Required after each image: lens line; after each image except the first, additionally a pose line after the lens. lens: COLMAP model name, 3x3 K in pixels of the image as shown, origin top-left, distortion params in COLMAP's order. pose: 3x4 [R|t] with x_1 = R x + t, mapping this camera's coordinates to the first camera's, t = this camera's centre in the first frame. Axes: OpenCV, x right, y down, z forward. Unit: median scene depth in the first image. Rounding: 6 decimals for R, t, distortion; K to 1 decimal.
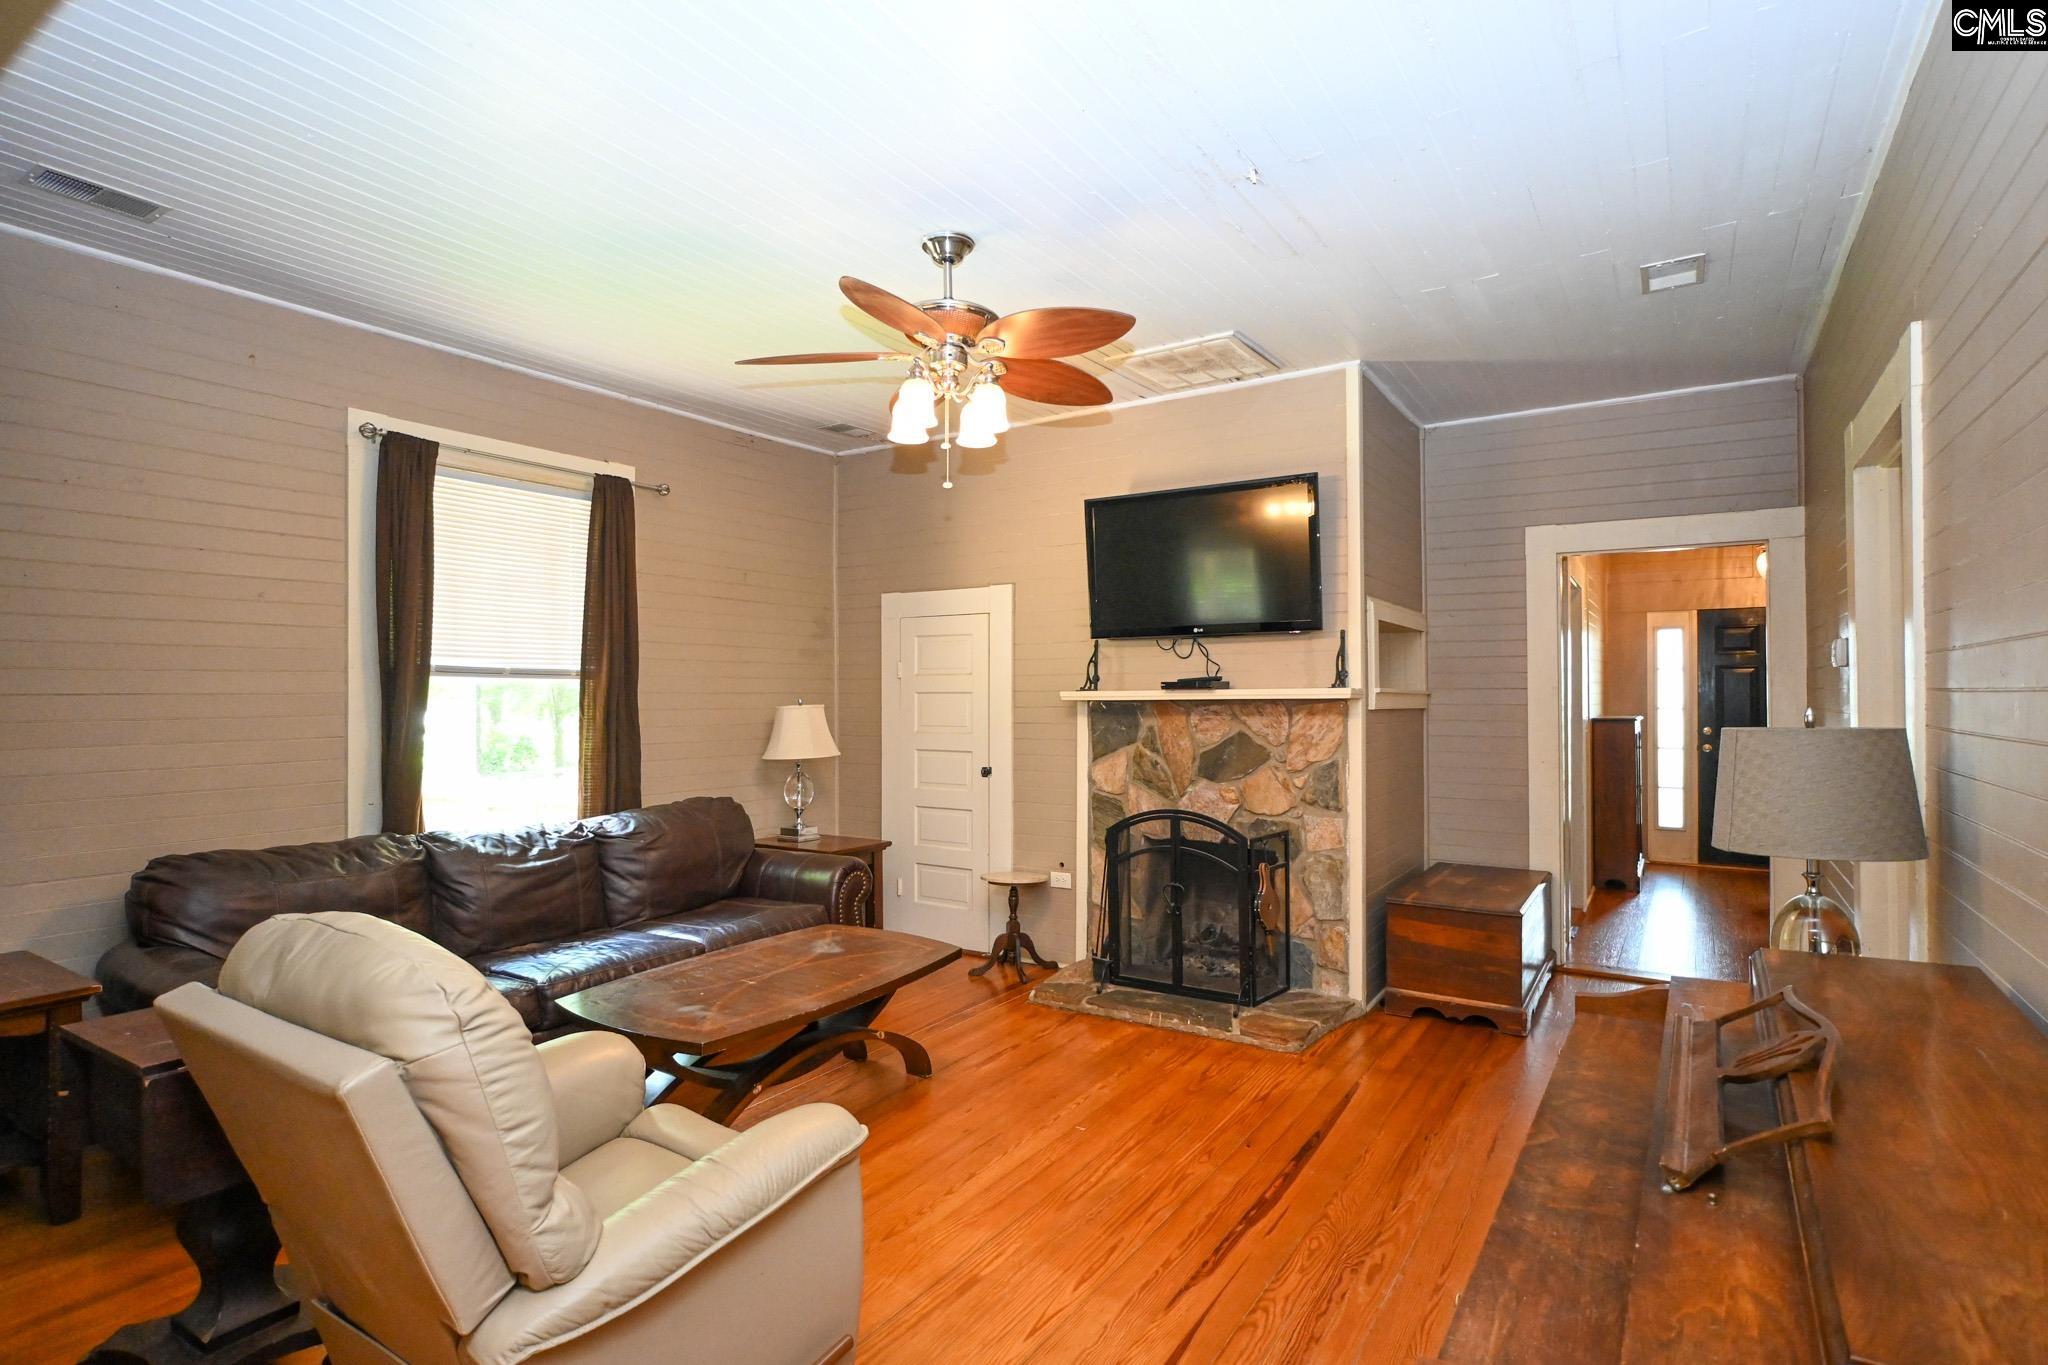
lens RADIAL K [[1019.0, 0, 1017.7], [0, 1019.0, 683.5], [0, 0, 1]] dist [-0.008397, 0.003358]
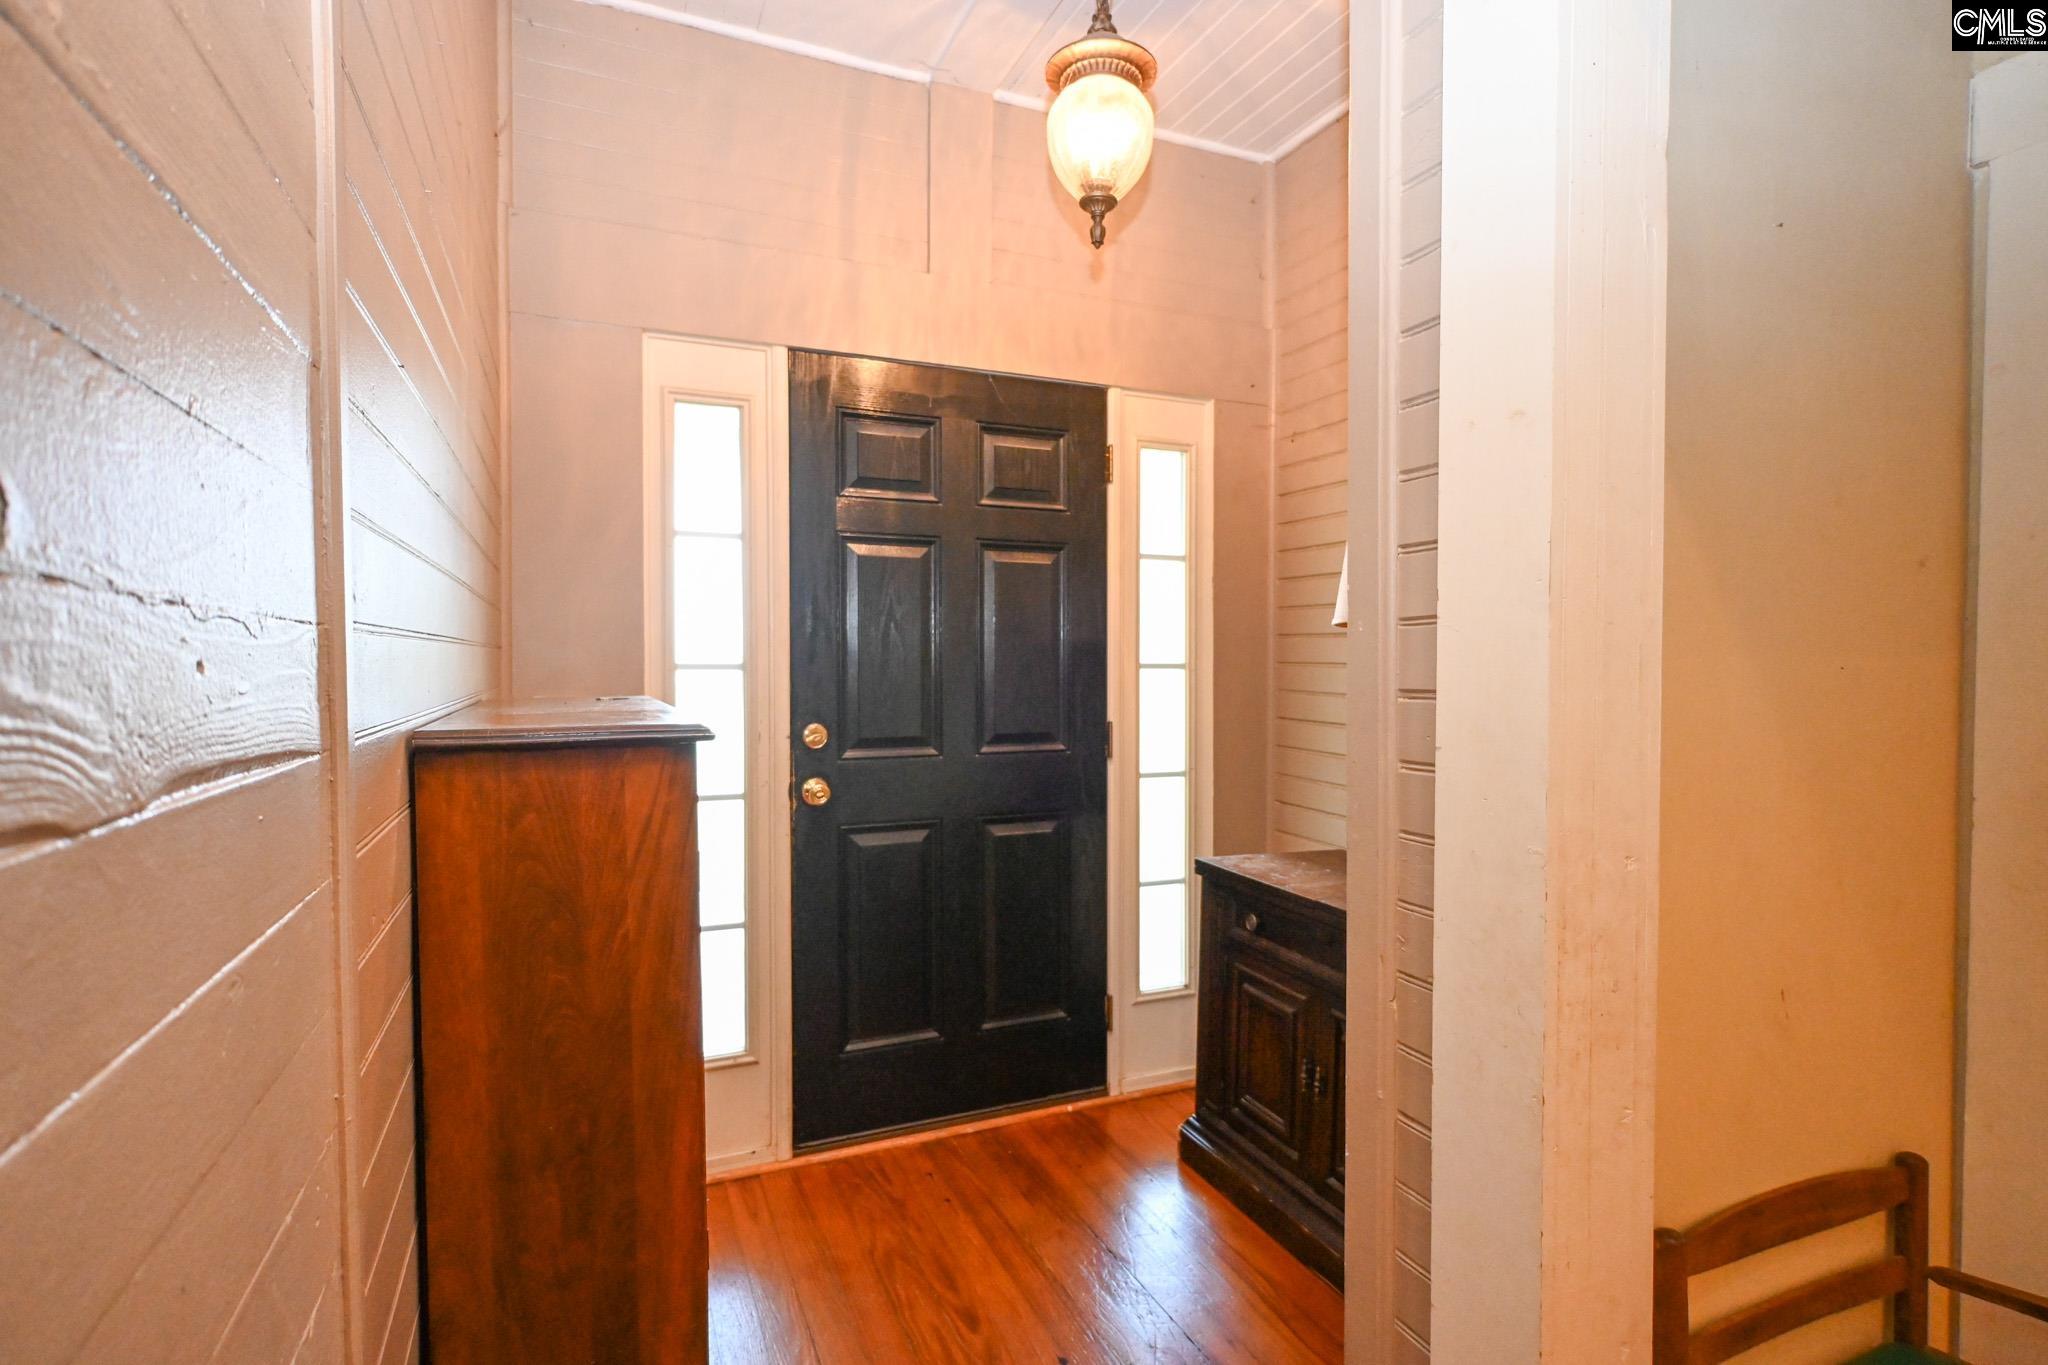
lens RADIAL K [[1019.0, 0, 1025.0], [0, 1019.0, 681.6], [0, 0, 1]] dist [-0.008397, 0.003358]
pose [[0.544425, -0.019966, 0.838572, 0.445783], [-0.007618, 0.999558, 0.028745, 0.020040], [-0.838775, -0.022038, 0.544032, 0.769724]]
